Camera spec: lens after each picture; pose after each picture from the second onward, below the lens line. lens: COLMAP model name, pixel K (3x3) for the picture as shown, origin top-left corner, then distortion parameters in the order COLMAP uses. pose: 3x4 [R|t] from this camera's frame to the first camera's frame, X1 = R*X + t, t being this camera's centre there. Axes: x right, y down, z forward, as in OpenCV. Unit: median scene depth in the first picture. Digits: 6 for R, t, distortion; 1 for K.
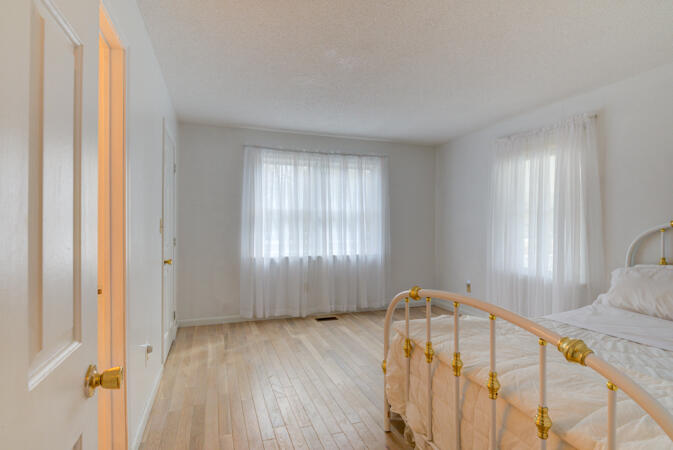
lens RADIAL K [[353.4, 0, 338.7], [0, 353.4, 224.7], [0, 0, 1]] dist [-0.001695, -0.000302]
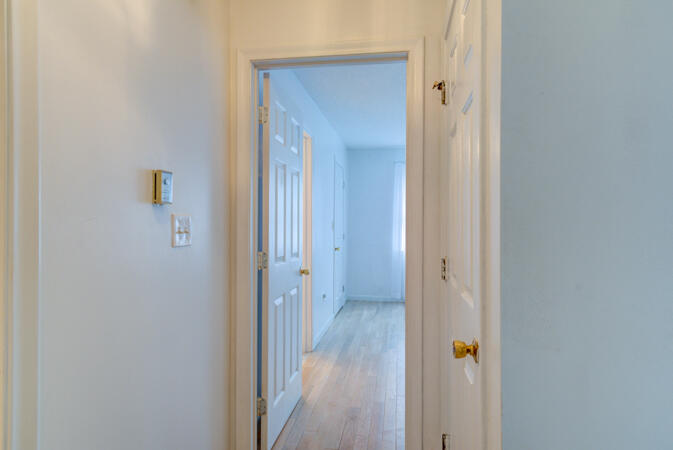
lens RADIAL K [[425.8, 0, 336.2], [0, 425.8, 225.2], [0, 0, 1]] dist [0.000698, 0.000017]
pose [[0.877904, -0.000614, -0.478836, 0.339028], [-0.000416, 0.999998, -0.002044, 0.005560], [0.478836, 0.001993, 0.877902, -0.531991]]
